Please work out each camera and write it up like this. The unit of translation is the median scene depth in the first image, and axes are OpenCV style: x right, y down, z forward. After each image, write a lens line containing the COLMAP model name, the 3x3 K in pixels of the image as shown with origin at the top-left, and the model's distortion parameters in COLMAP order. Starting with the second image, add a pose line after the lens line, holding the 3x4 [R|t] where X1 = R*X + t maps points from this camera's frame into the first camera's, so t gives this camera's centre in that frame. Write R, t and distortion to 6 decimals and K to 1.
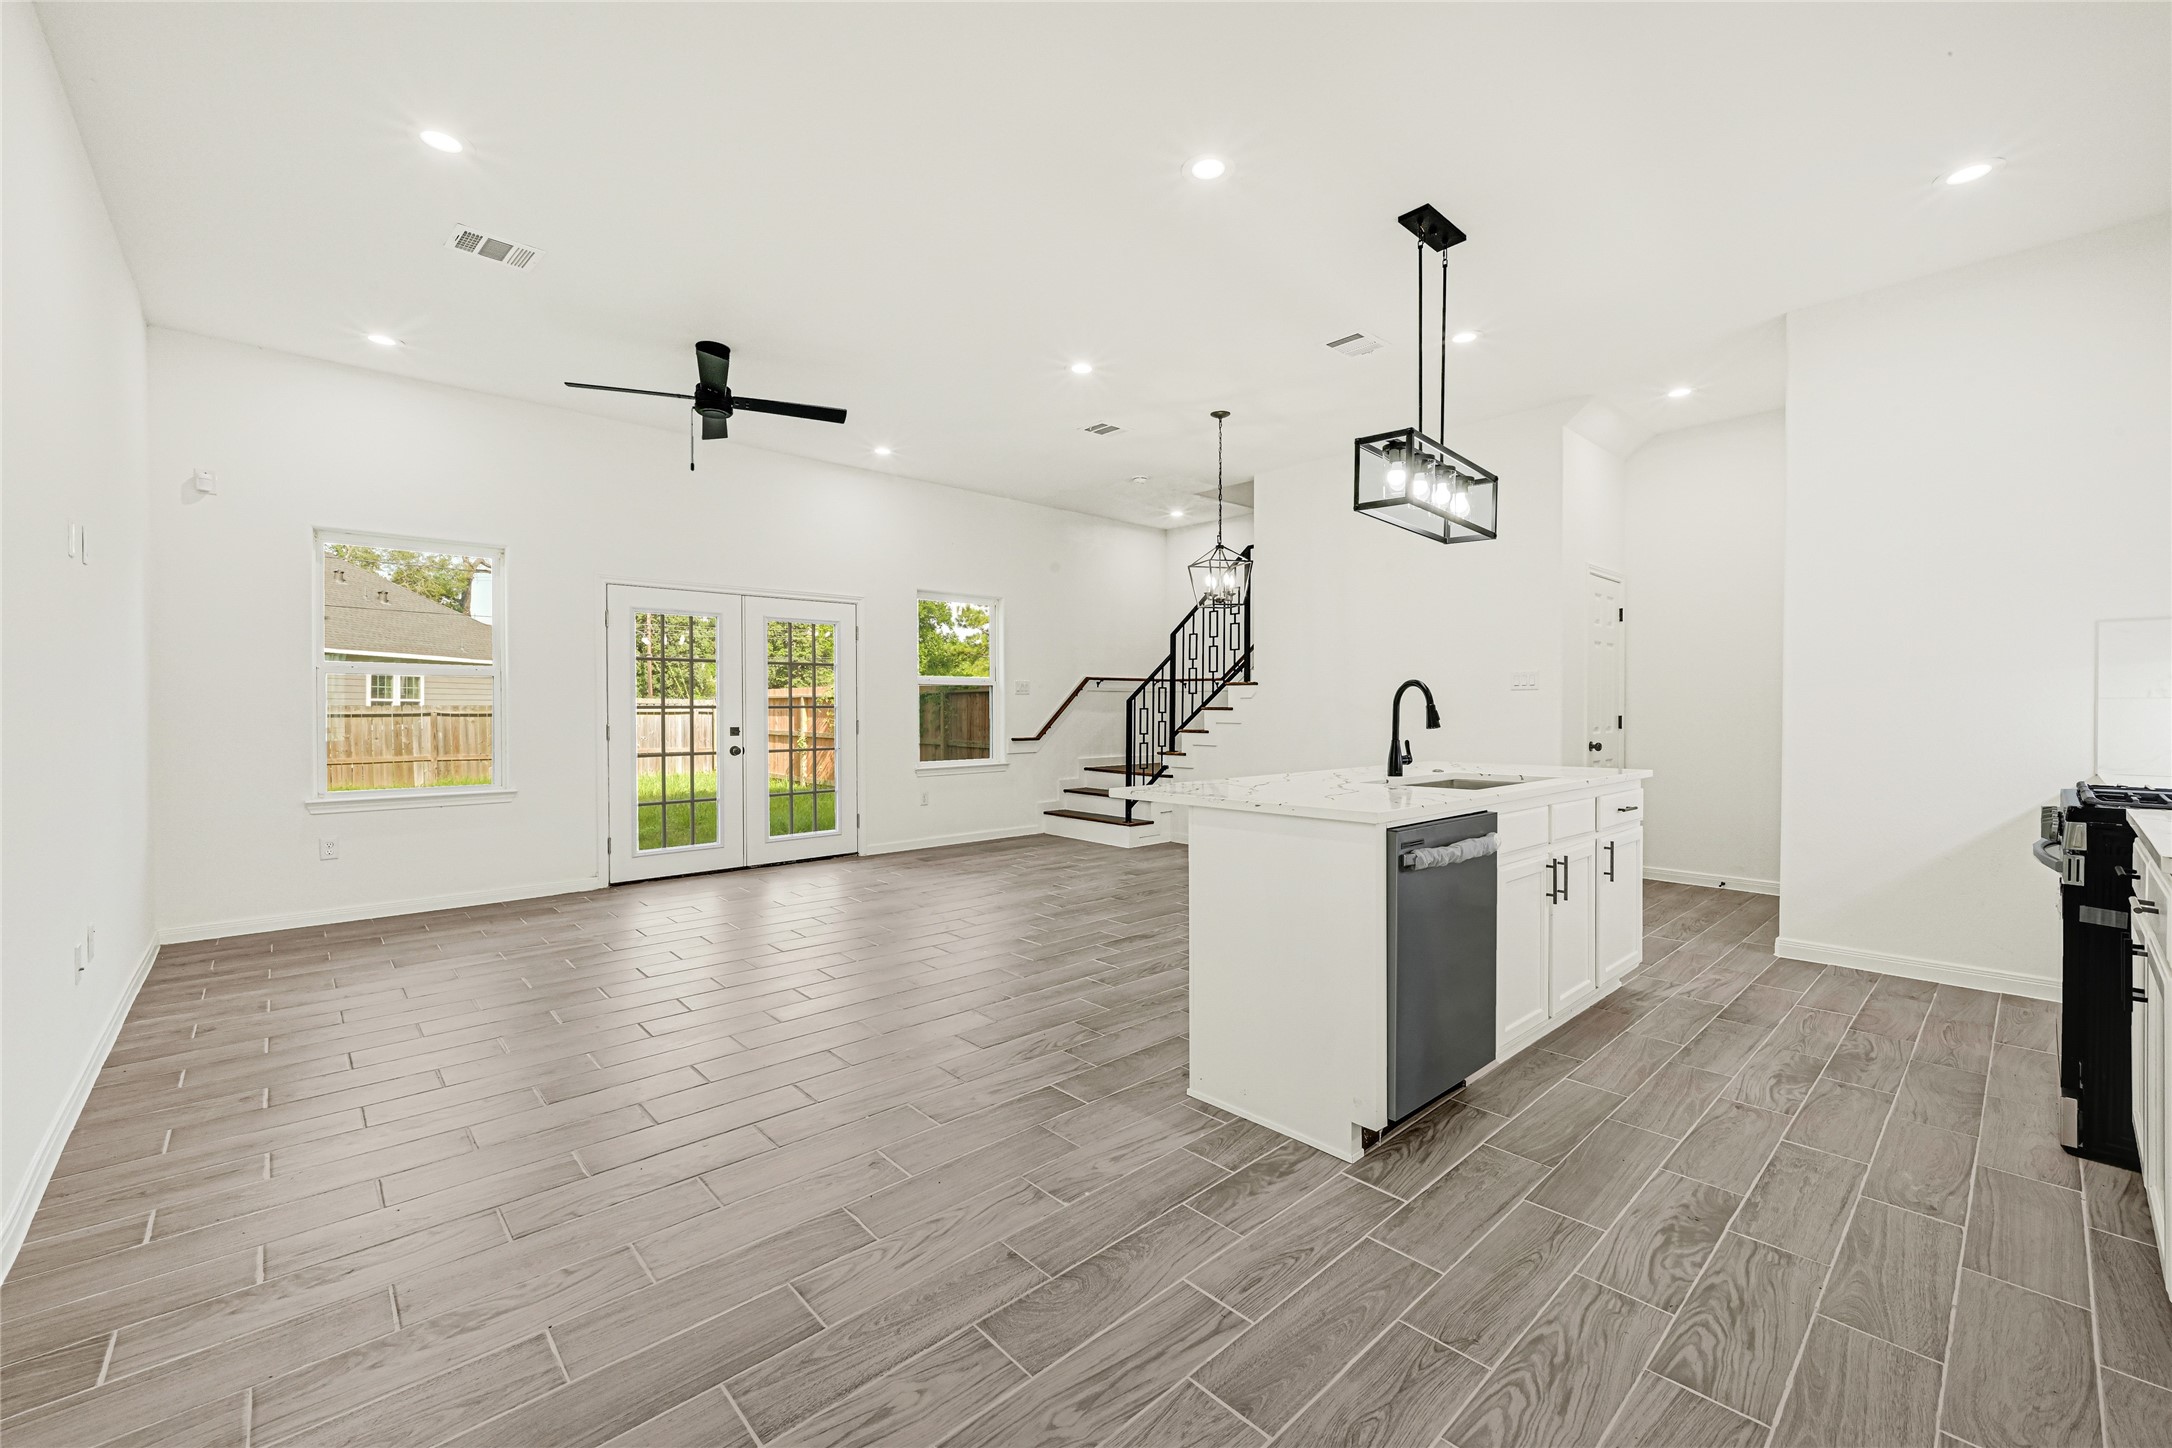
lens RADIAL K [[880.8, 0, 1088.4], [0, 880.8, 726.1], [0, 0, 1]] dist [0.001216, 0.000008]
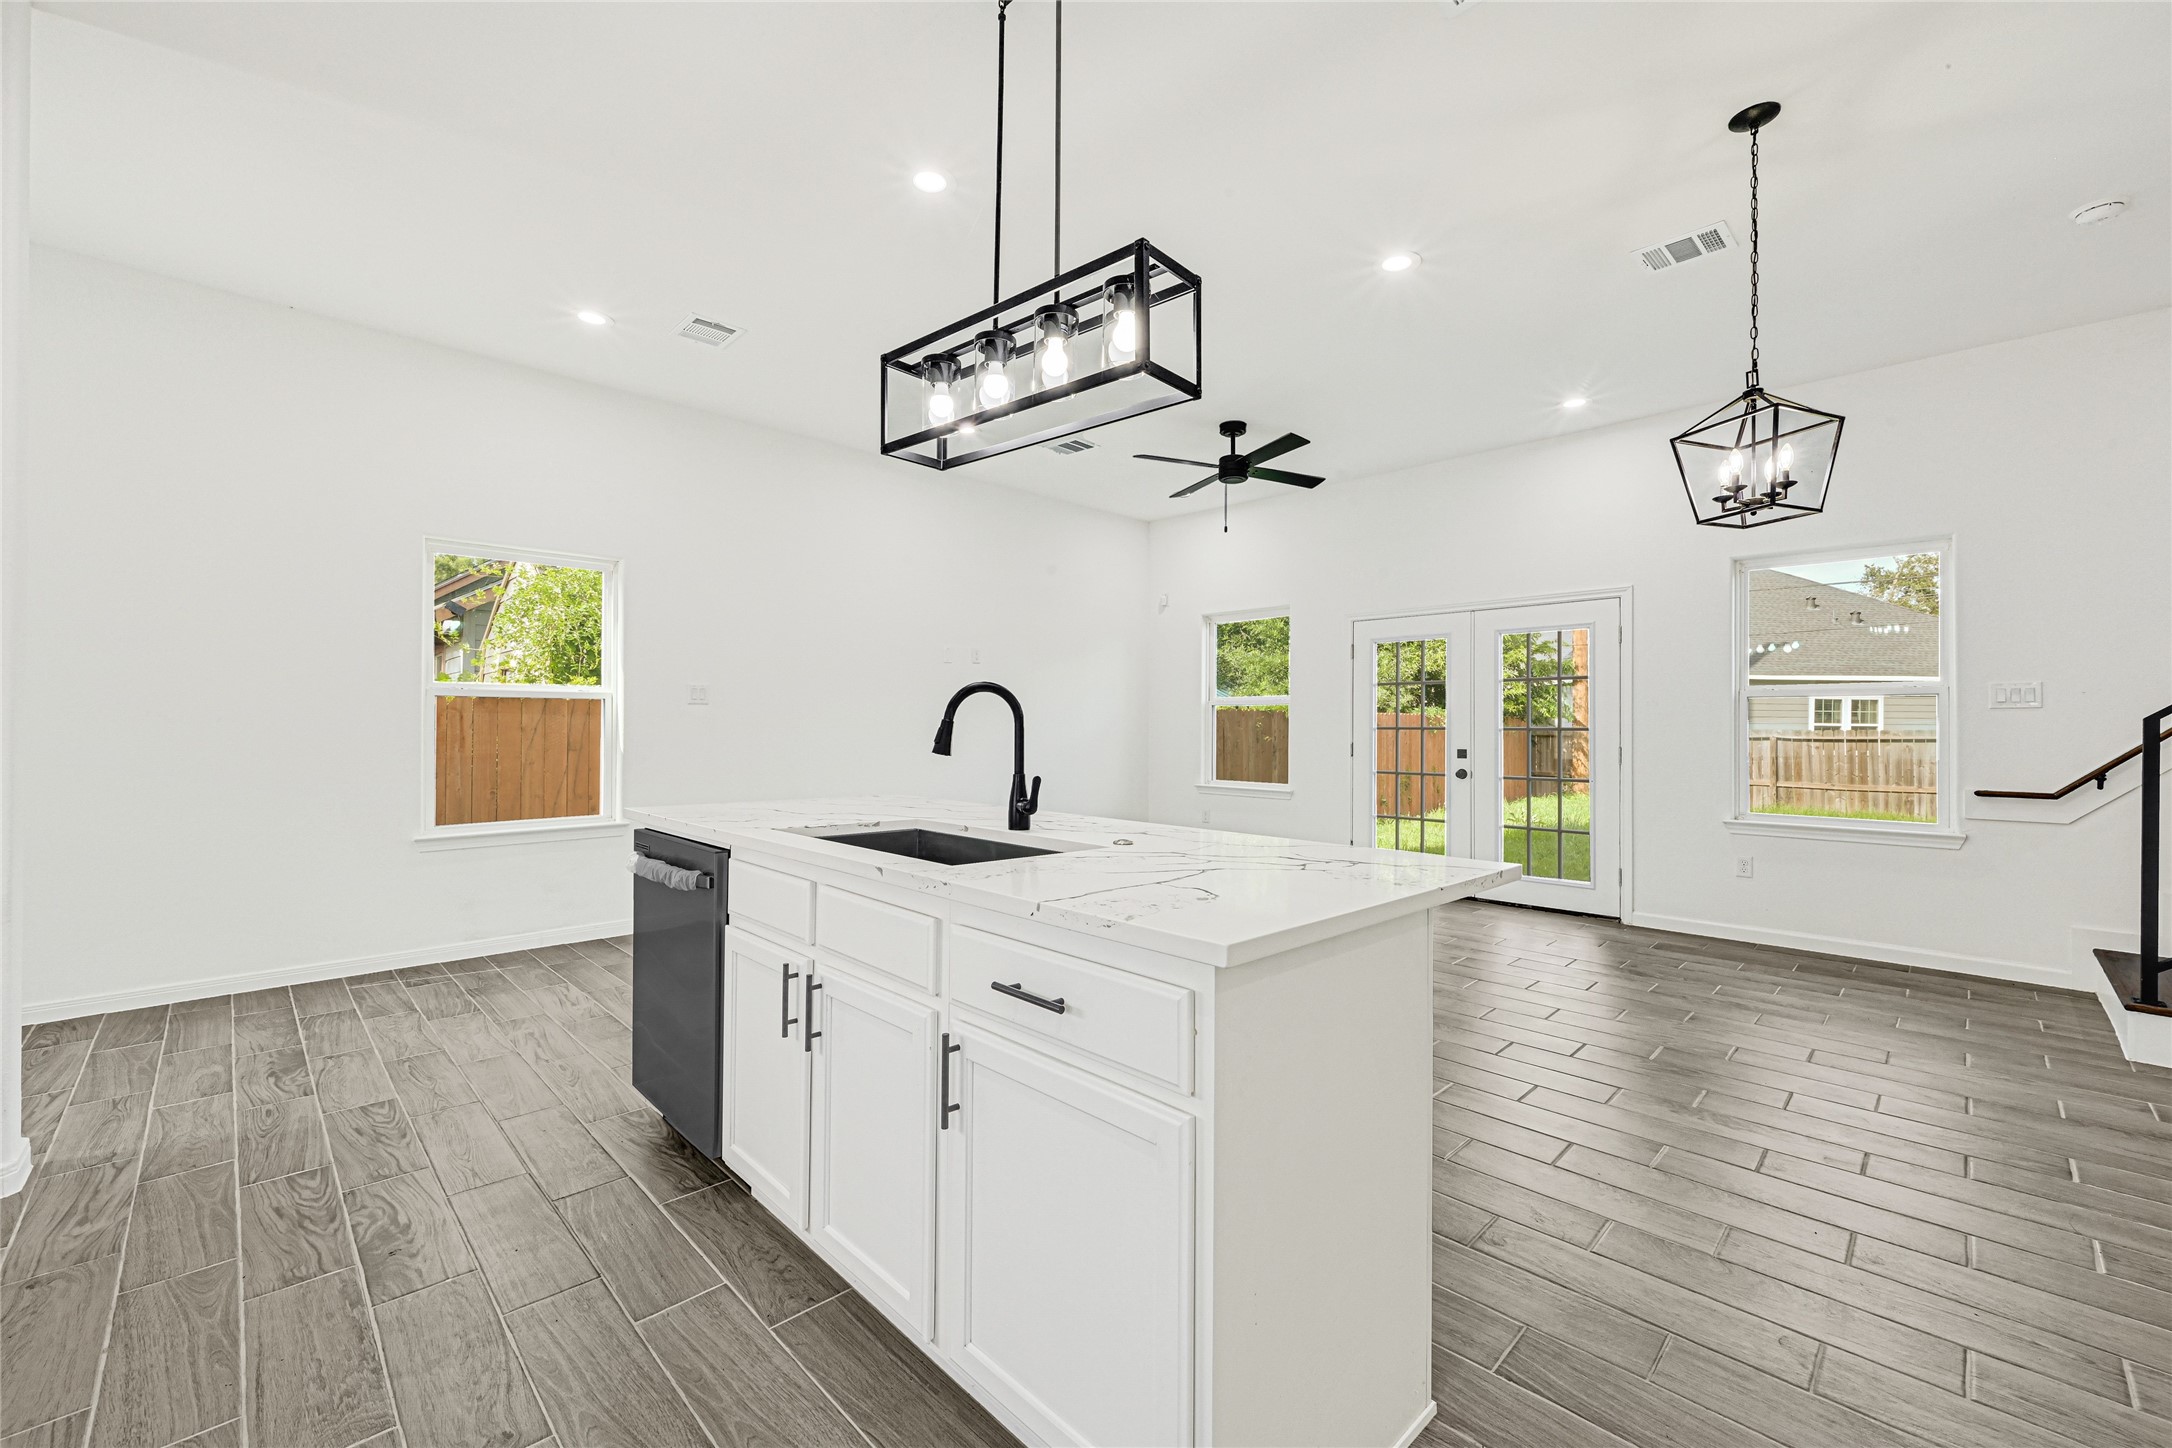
lens RADIAL K [[880.8, 0, 1088.4], [0, 880.8, 726.1], [0, 0, 1]] dist [0.001216, 0.000008]
pose [[0.028246, -0.000689, -0.999601, 0.988894], [-0.028900, 0.999581, -0.001505, -0.020073], [0.999183, 0.028931, 0.028214, 1.014134]]
